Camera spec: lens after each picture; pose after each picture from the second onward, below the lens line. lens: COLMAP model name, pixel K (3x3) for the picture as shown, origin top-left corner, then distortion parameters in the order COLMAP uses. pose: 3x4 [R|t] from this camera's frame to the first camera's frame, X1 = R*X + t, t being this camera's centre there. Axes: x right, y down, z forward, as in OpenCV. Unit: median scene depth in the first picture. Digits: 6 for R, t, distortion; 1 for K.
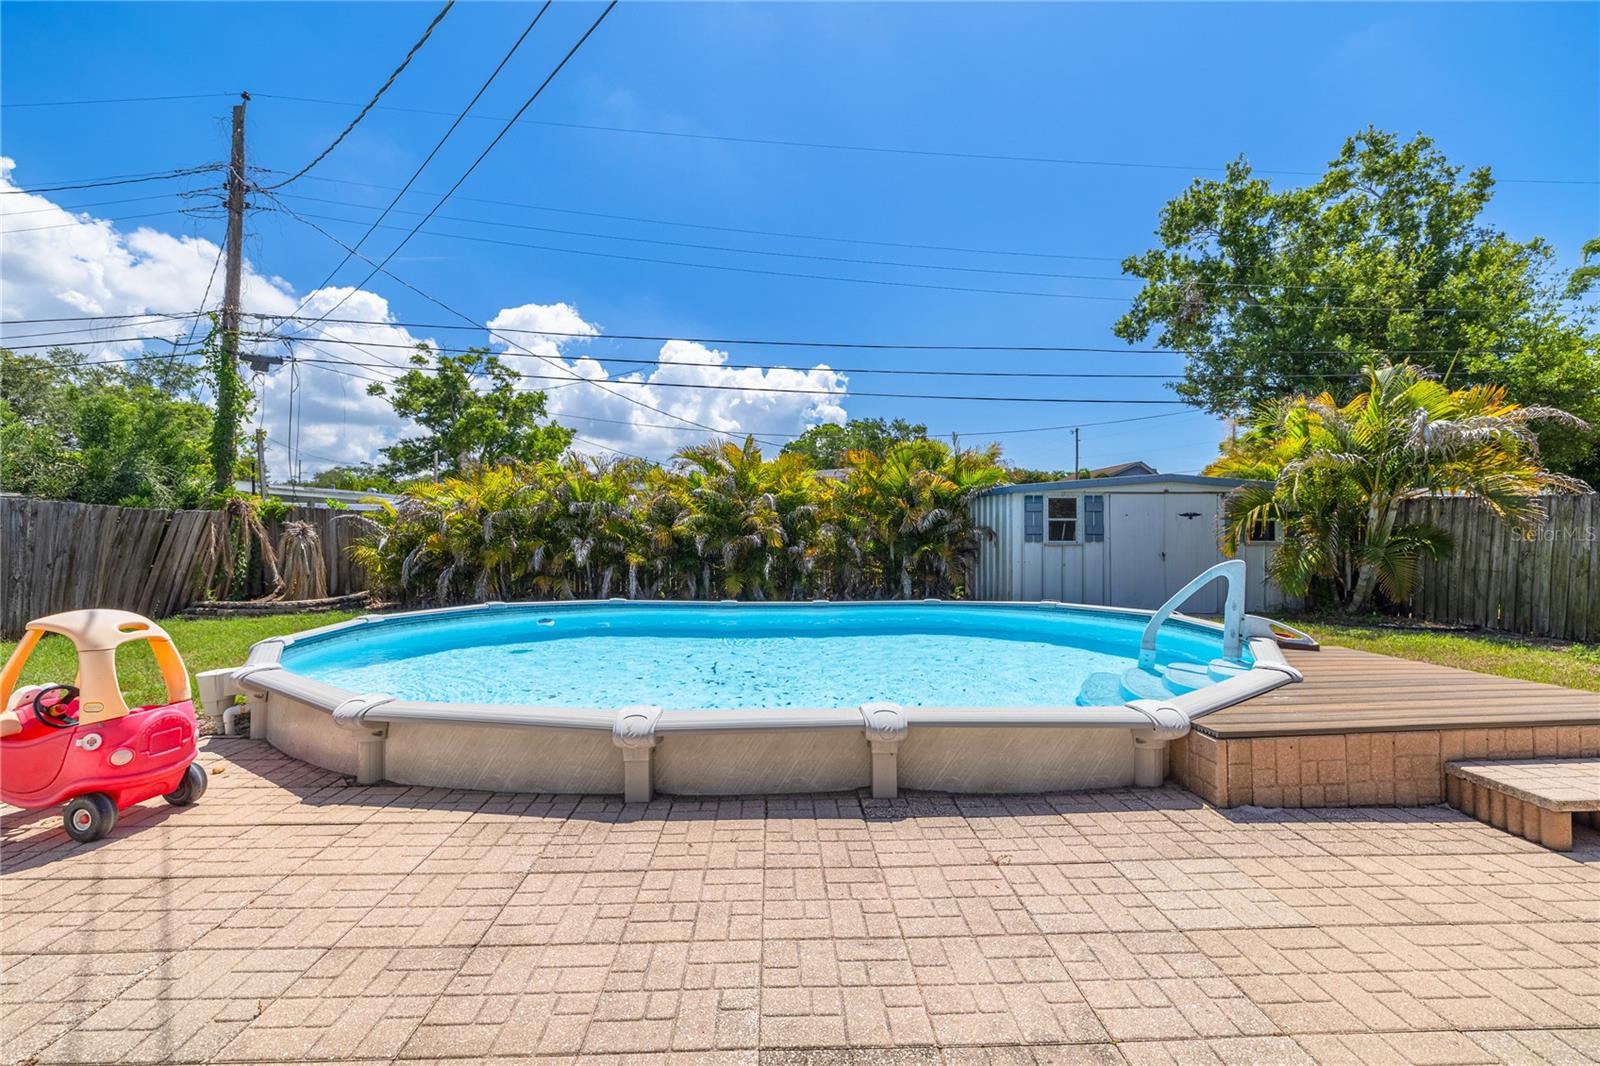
lens RADIAL K [[668.2, 0, 792.9], [0, 668.2, 527.9], [0, 0, 1]] dist [-0.002543, 0.000183]
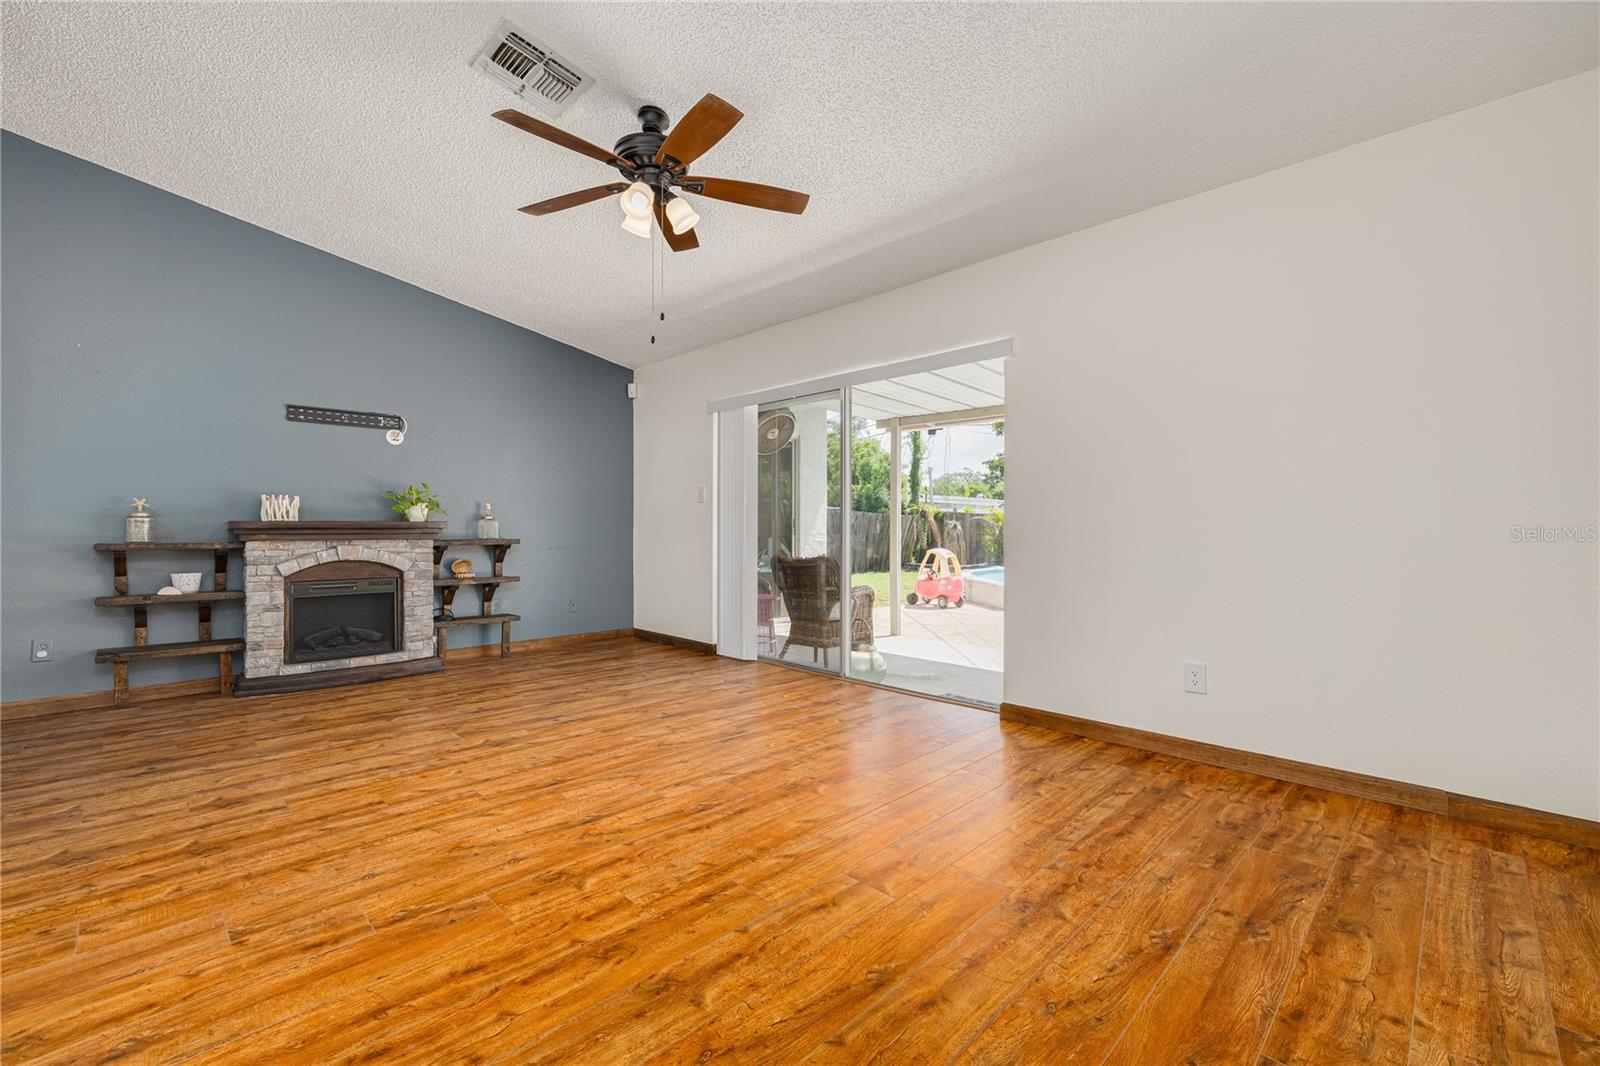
lens RADIAL K [[668.2, 0, 795.0], [0, 668.2, 532.0], [0, 0, 1]] dist [-0.002543, 0.000183]
pose [[0.683474, 0.013292, -0.729854, 0.262964], [-0.004083, 0.999888, 0.014386, -0.003254], [0.729964, -0.006852, 0.683452, -0.511054]]
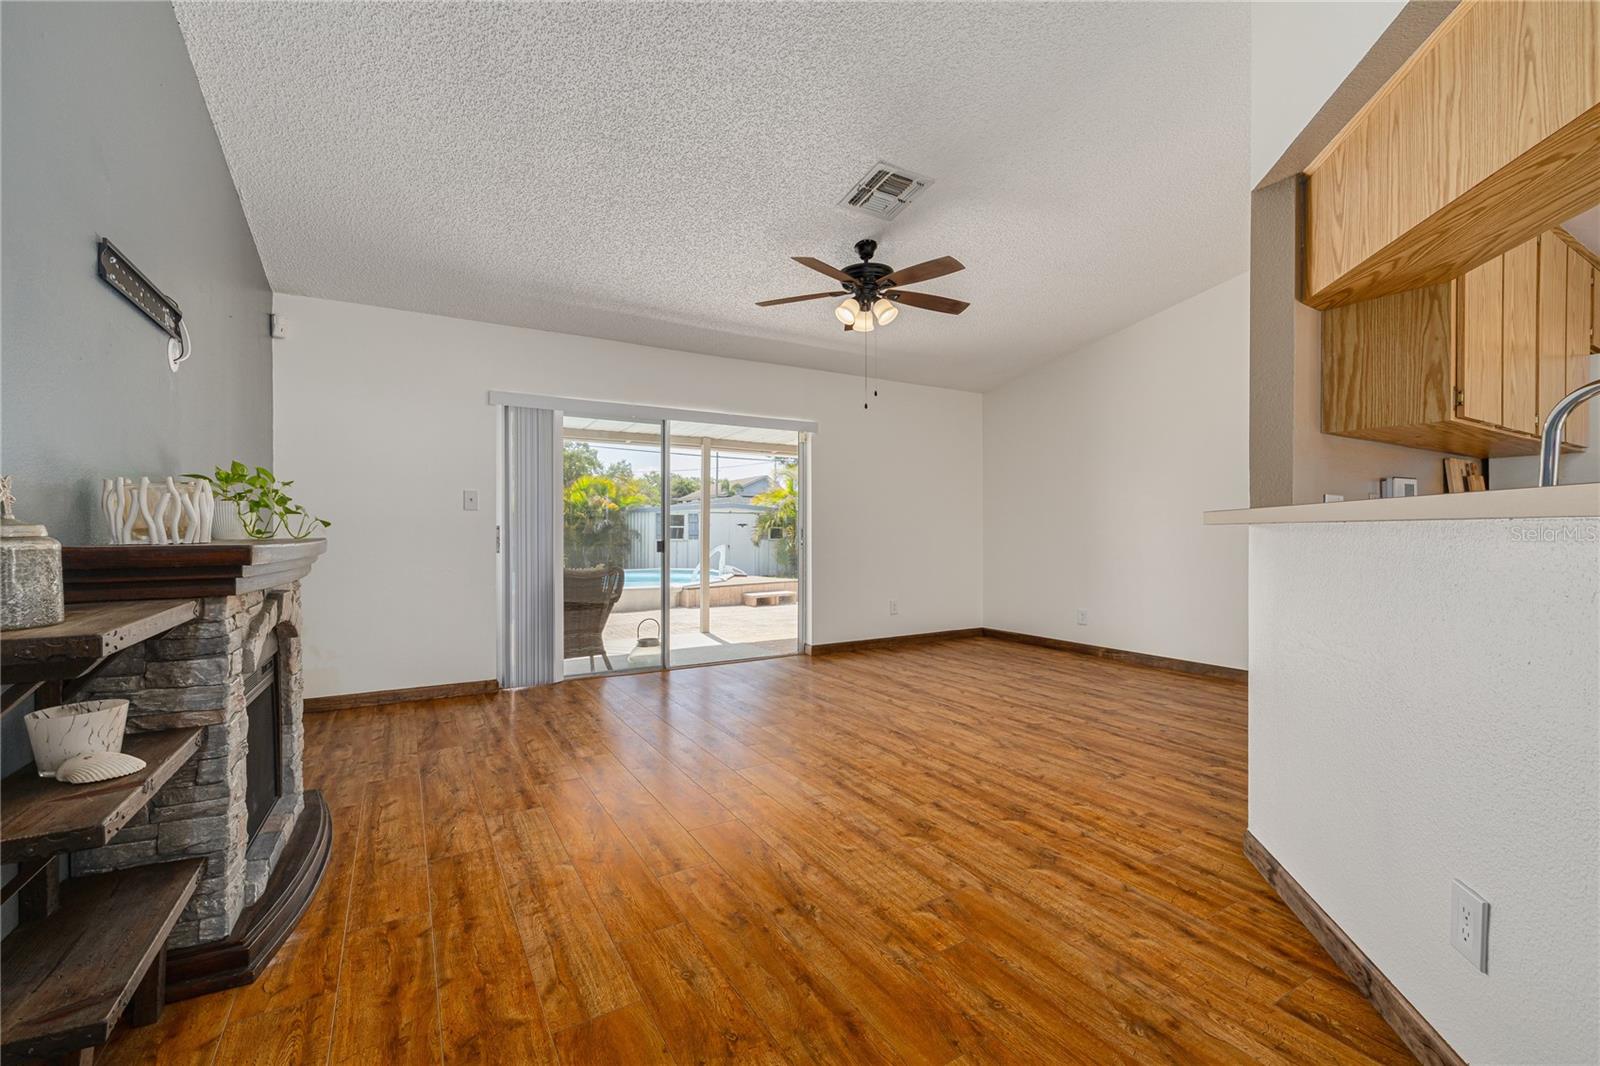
lens RADIAL K [[668.2, 0, 796.2], [0, 668.2, 538.1], [0, 0, 1]] dist [-0.002543, 0.000183]
pose [[0.875273, -0.000973, 0.483629, -0.169533], [-0.006198, 0.999893, 0.013228, -0.007480], [-0.483590, -0.014576, 0.875173, -0.669700]]
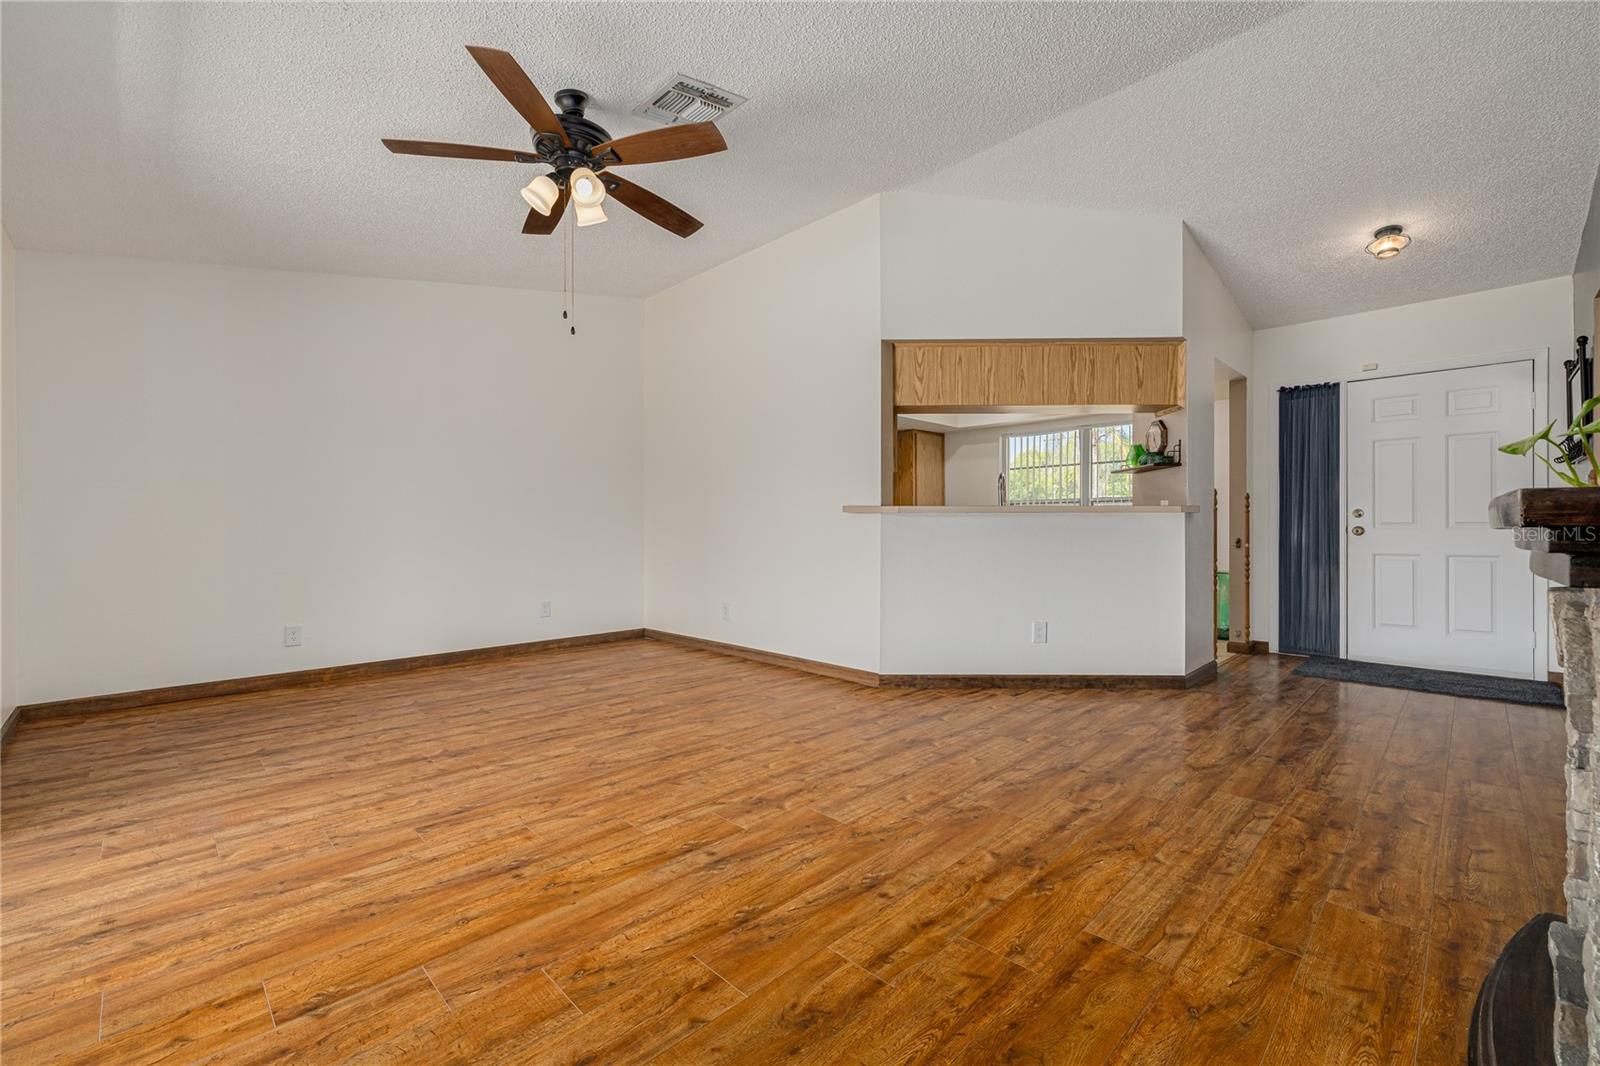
lens RADIAL K [[668.2, 0, 795.3], [0, 668.2, 529.0], [0, 0, 1]] dist [-0.002543, 0.000183]
pose [[-0.678374, 0.007590, 0.734677, -0.201506], [0.003217, 0.999968, -0.007361, 0.001960], [-0.734709, -0.002630, -0.678377, -0.266637]]
